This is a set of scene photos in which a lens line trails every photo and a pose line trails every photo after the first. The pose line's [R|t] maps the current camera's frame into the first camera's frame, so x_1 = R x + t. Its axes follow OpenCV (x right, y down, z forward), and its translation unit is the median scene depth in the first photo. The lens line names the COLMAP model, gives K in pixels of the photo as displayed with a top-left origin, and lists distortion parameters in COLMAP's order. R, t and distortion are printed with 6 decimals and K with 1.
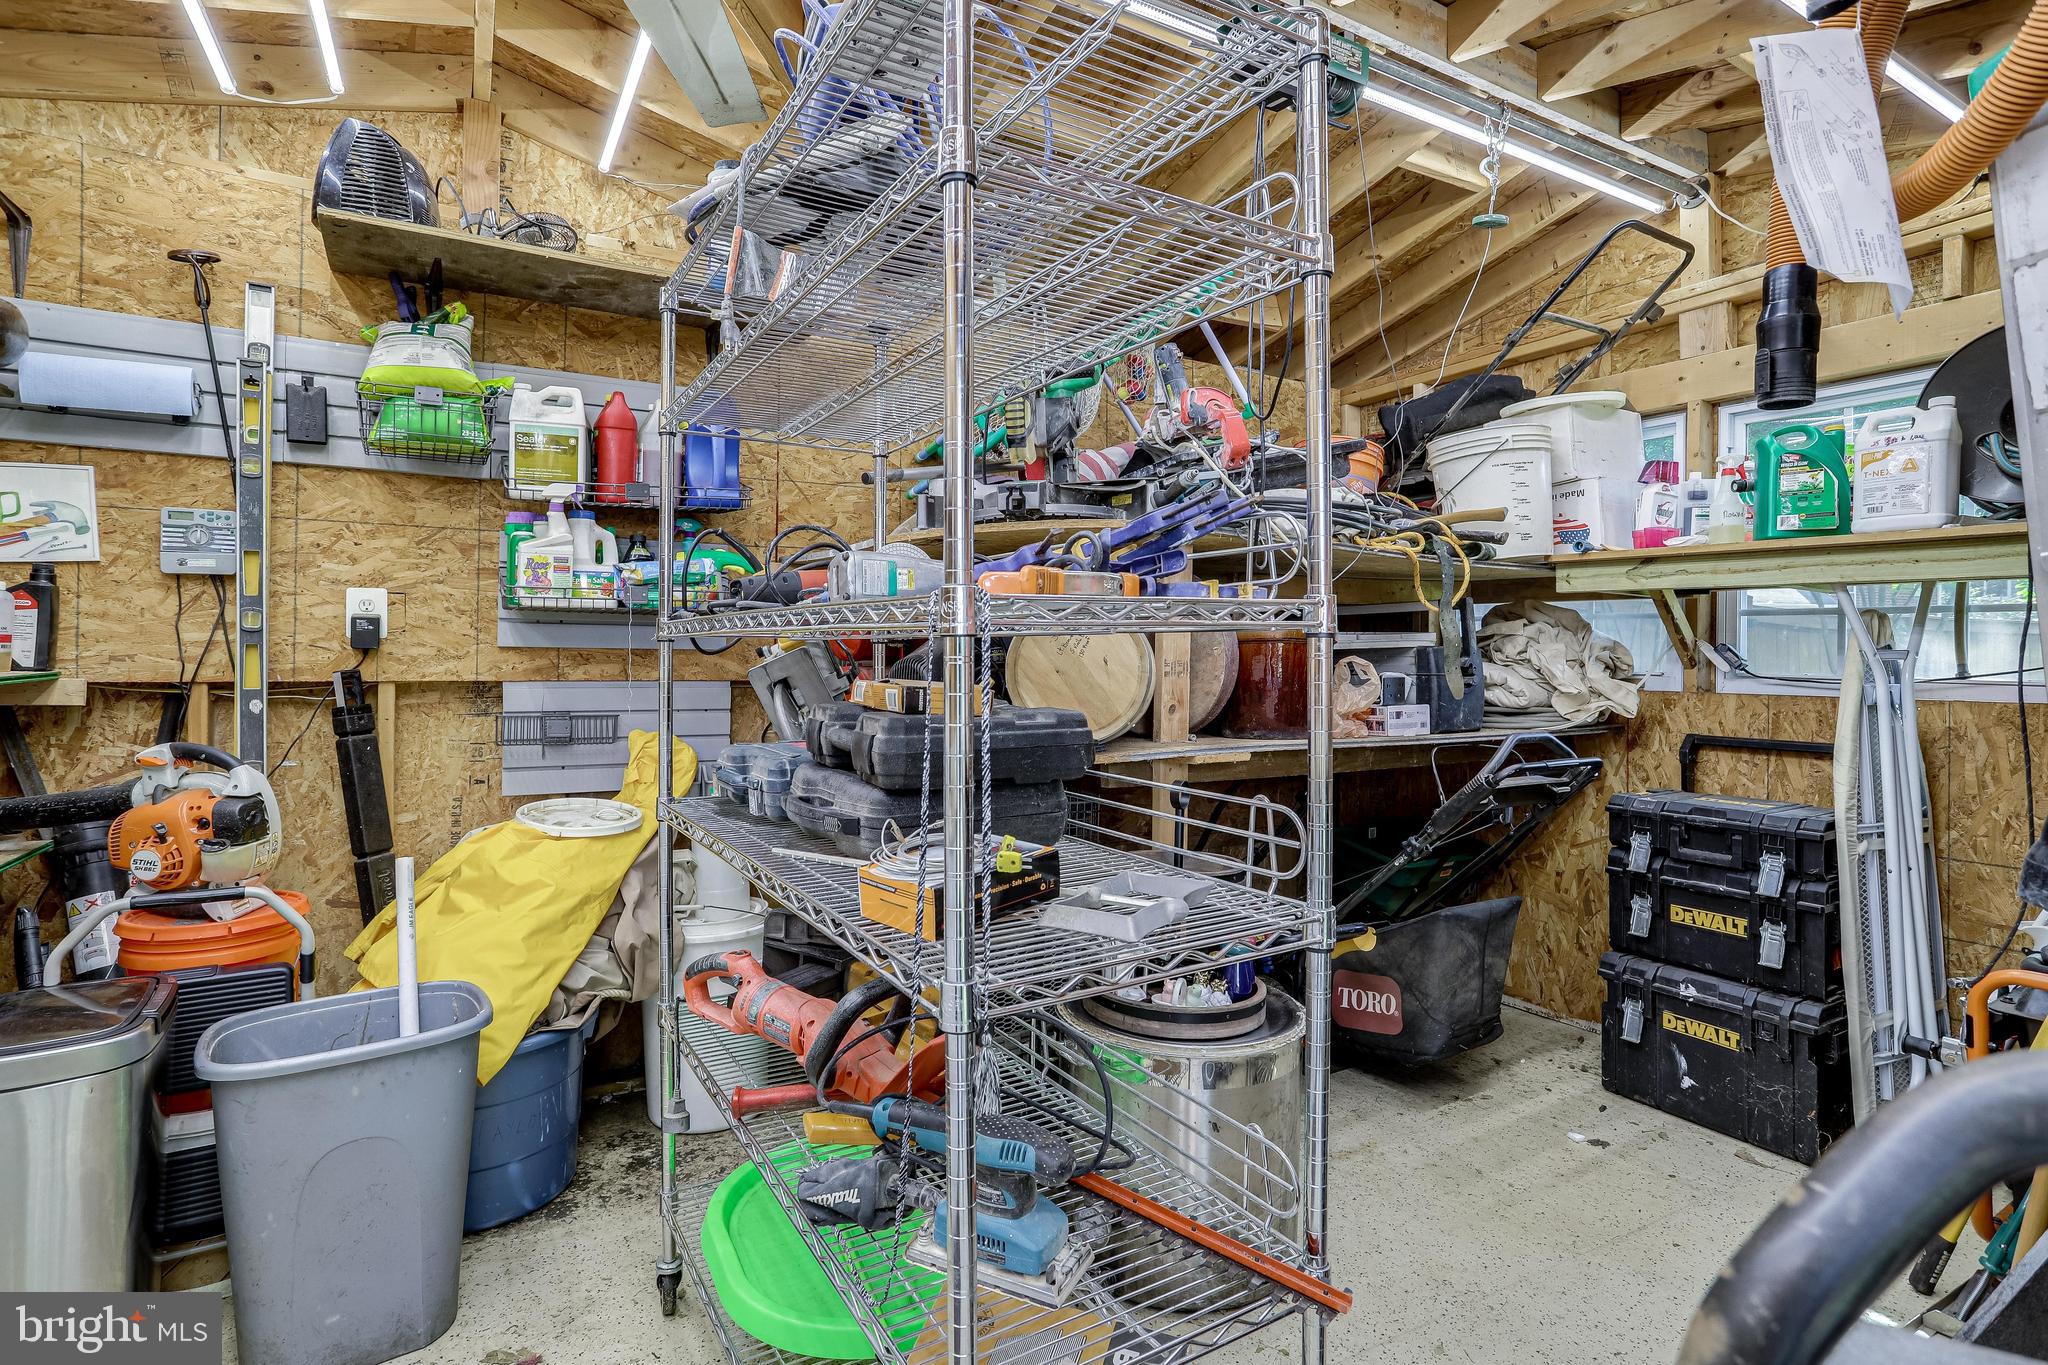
lens RADIAL K [[1020.2, 0, 1018.6], [0, 1020.2, 645.3], [0, 0, 1]] dist [-0.053221, 0.030082]
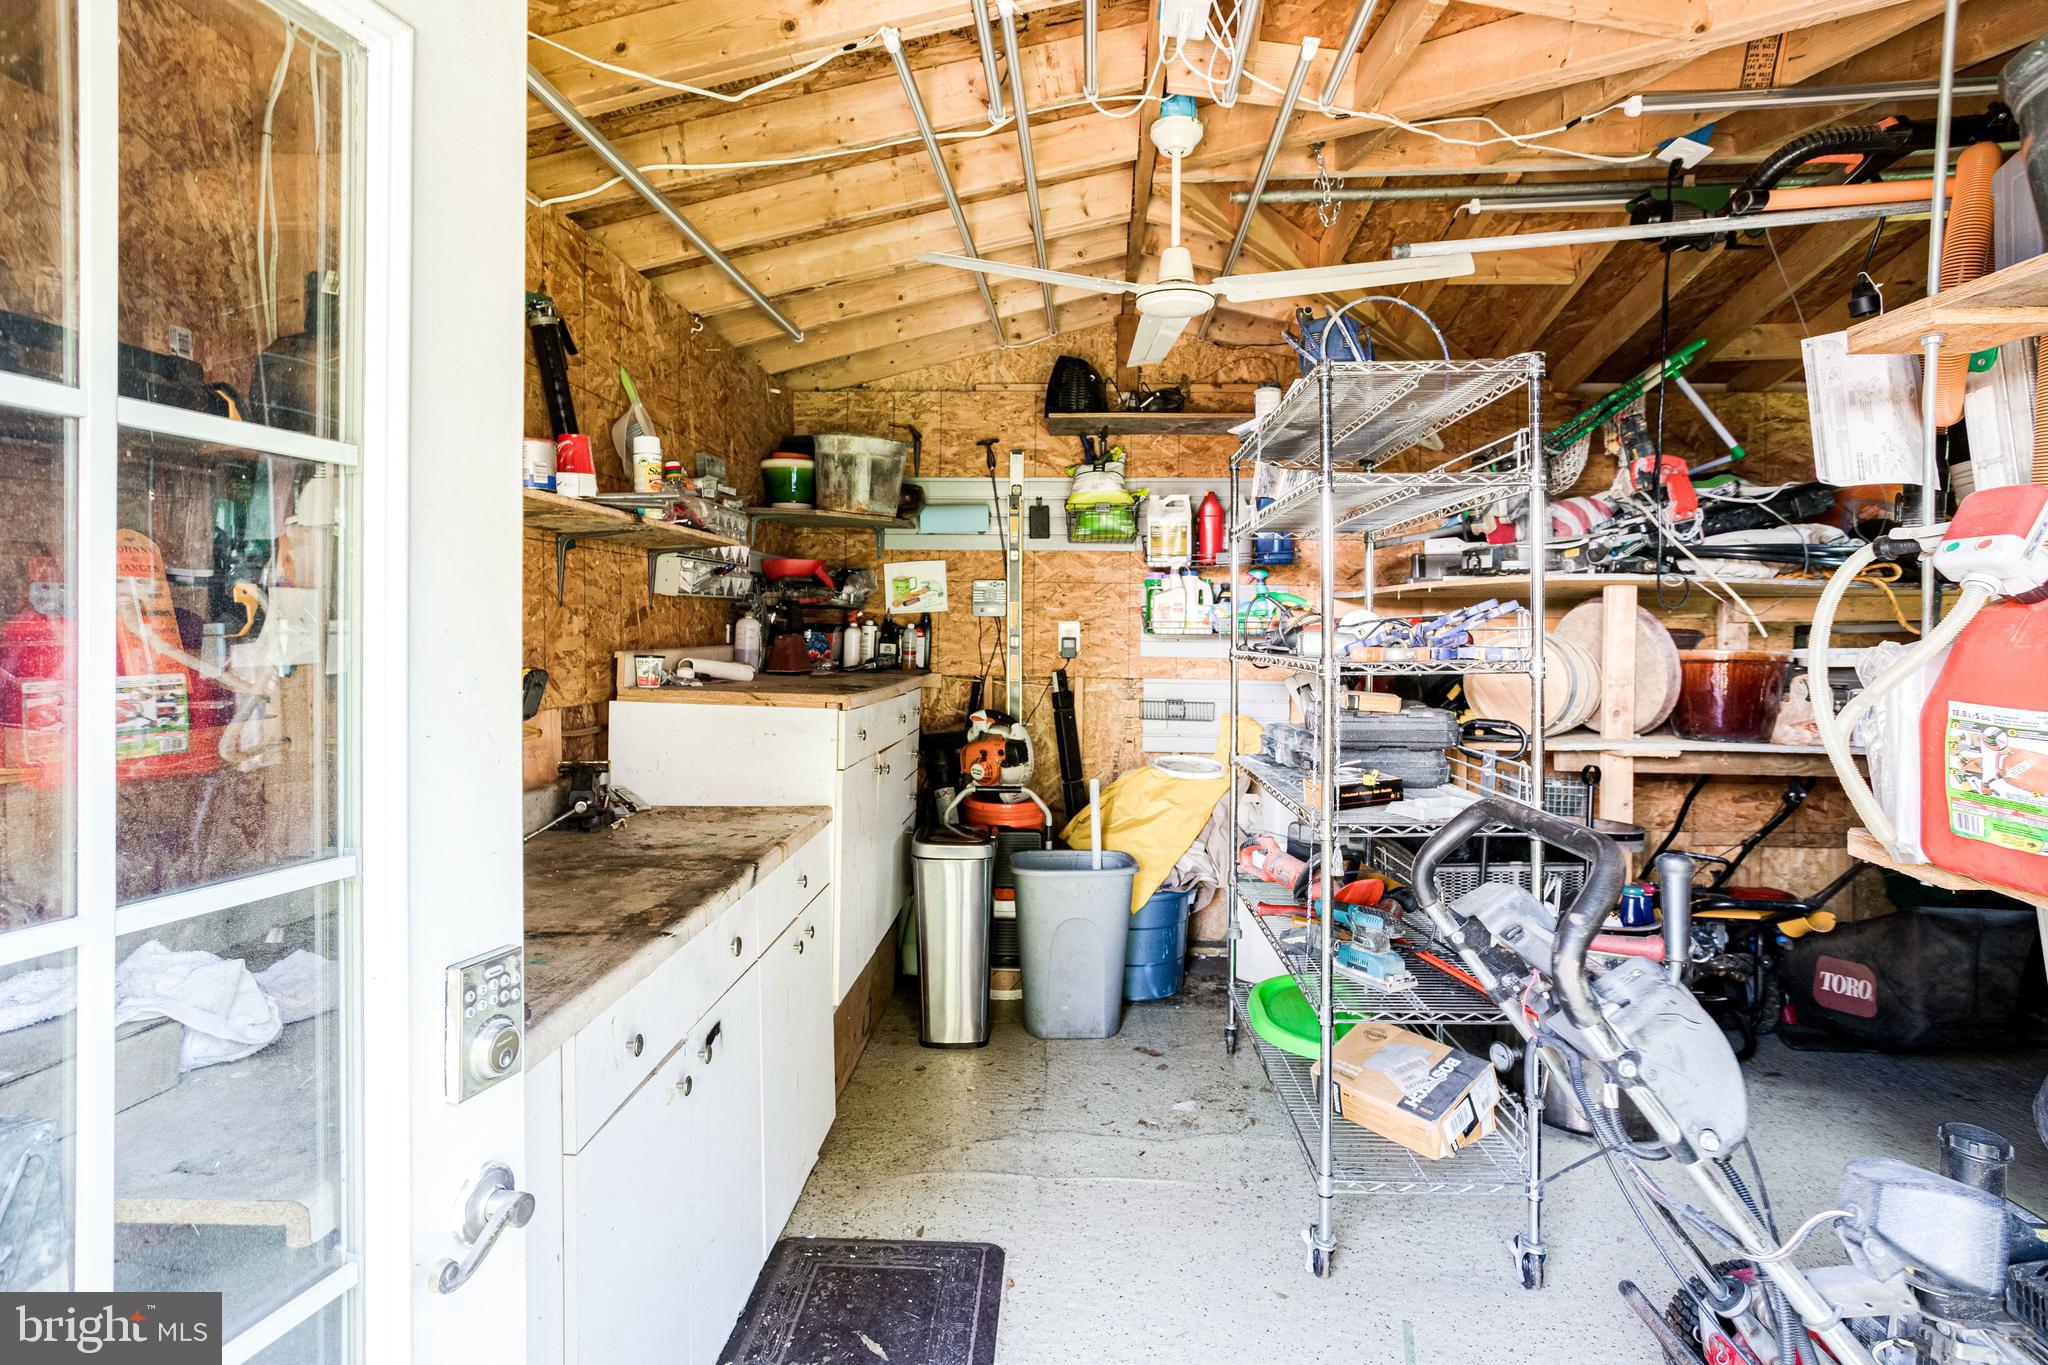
lens RADIAL K [[1020.2, 0, 1018.6], [0, 1020.2, 645.3], [0, 0, 1]] dist [-0.053221, 0.030082]
pose [[0.837008, 0.006850, -0.547148, 0.221971], [0.000079, 0.999920, 0.012639, -0.040880], [0.547191, -0.010622, 0.836941, -0.494700]]
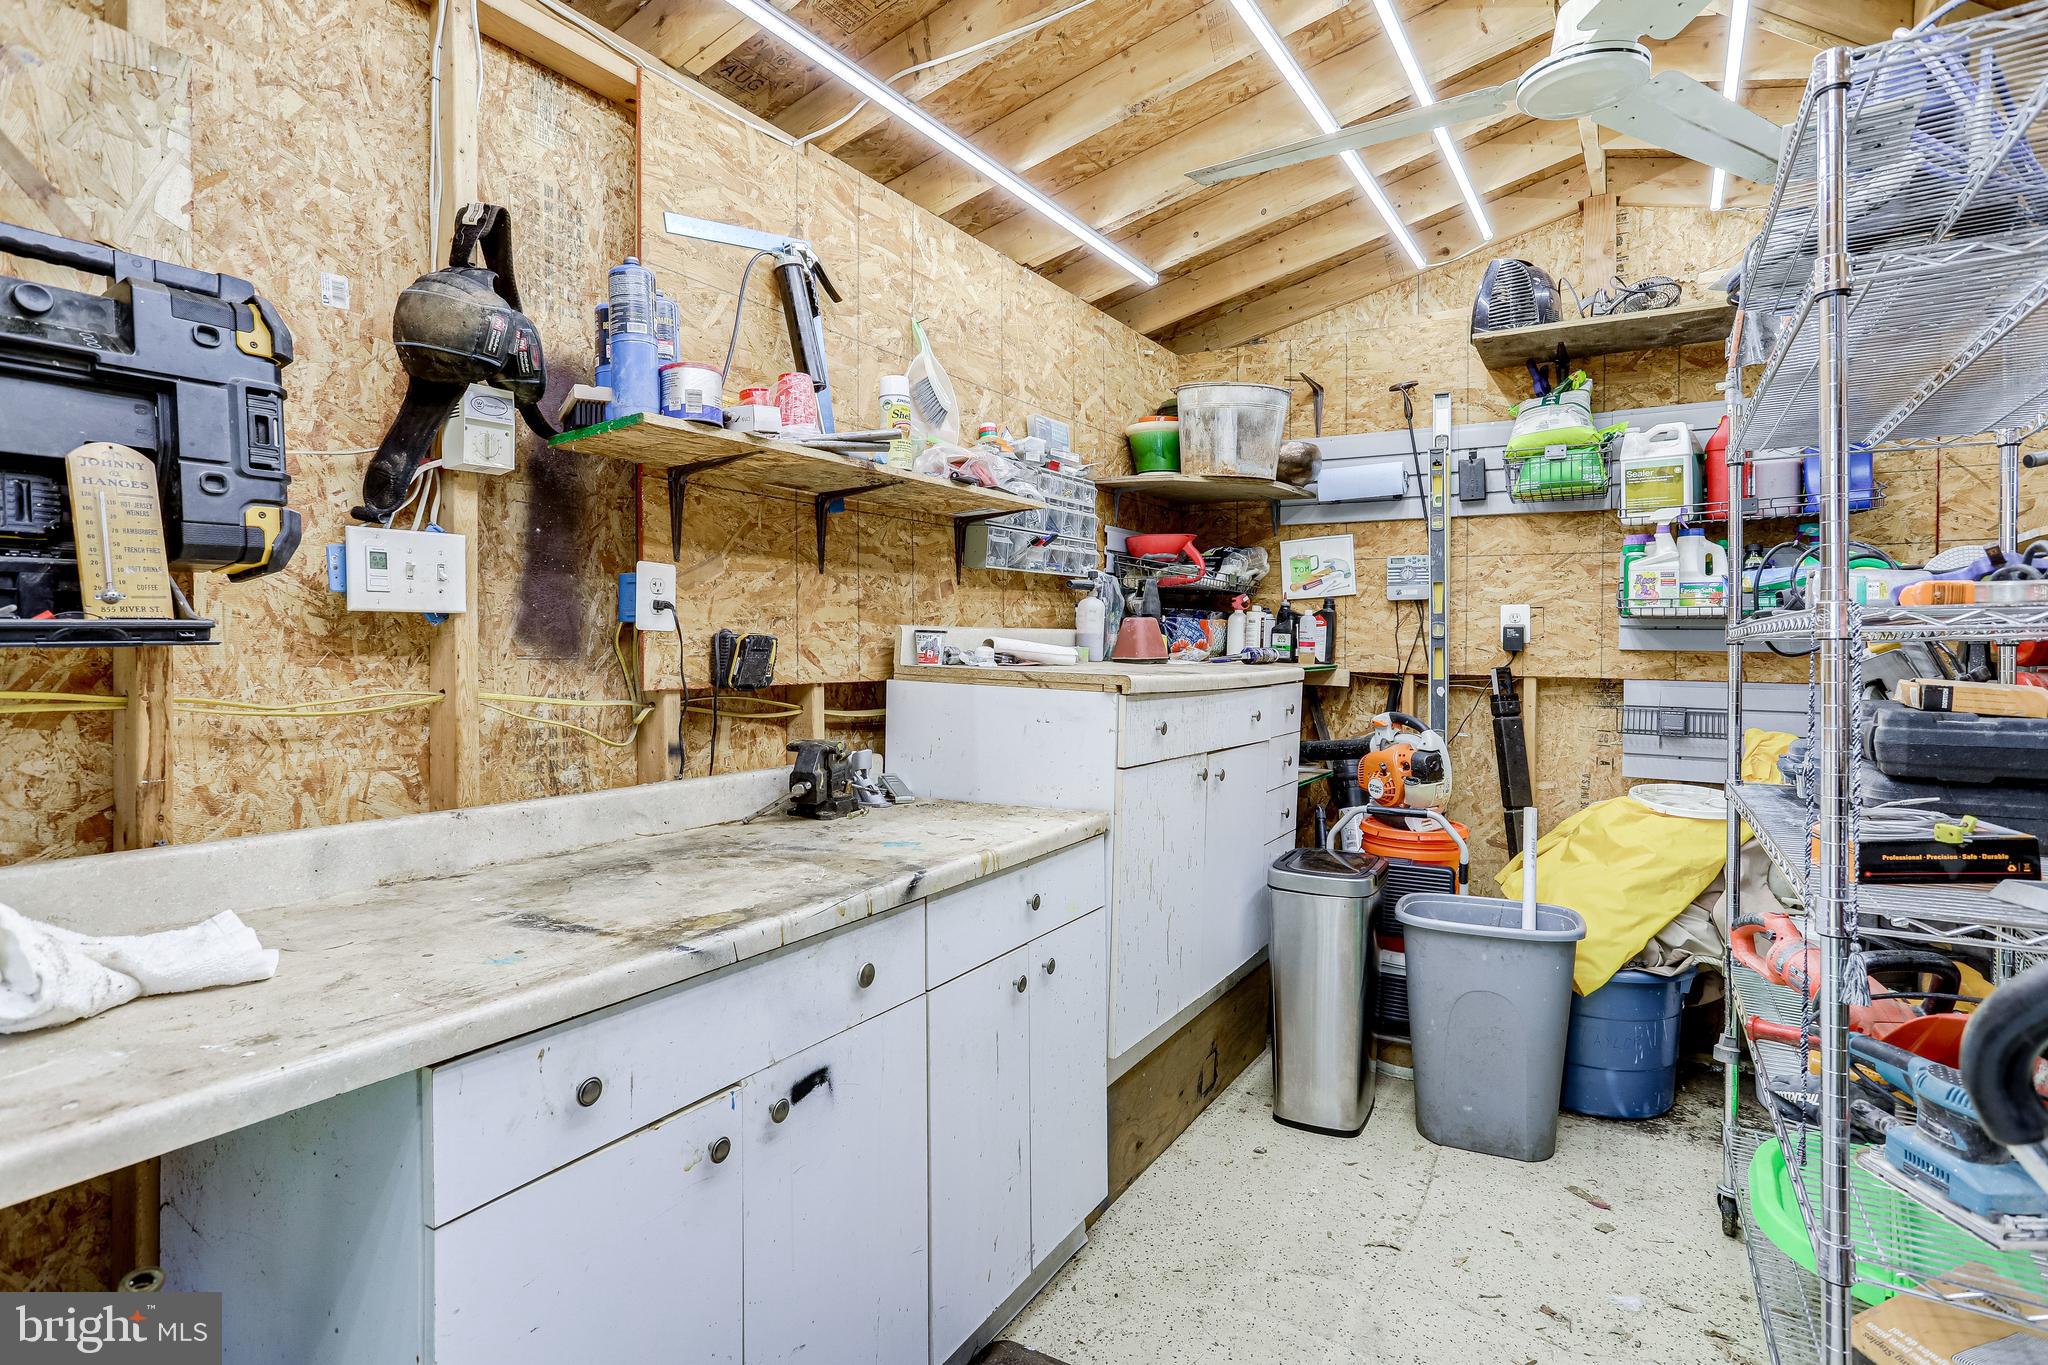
lens RADIAL K [[1005.2, 0, 1027.3], [0, 1005.2, 651.9], [0, 0, 1]] dist [-0.056211, 0.028194]
pose [[0.476691, 0.002690, -0.879067, 0.193597], [-0.001000, 0.999996, 0.002518, 0.001971], [0.879070, -0.000321, 0.476692, -0.184107]]
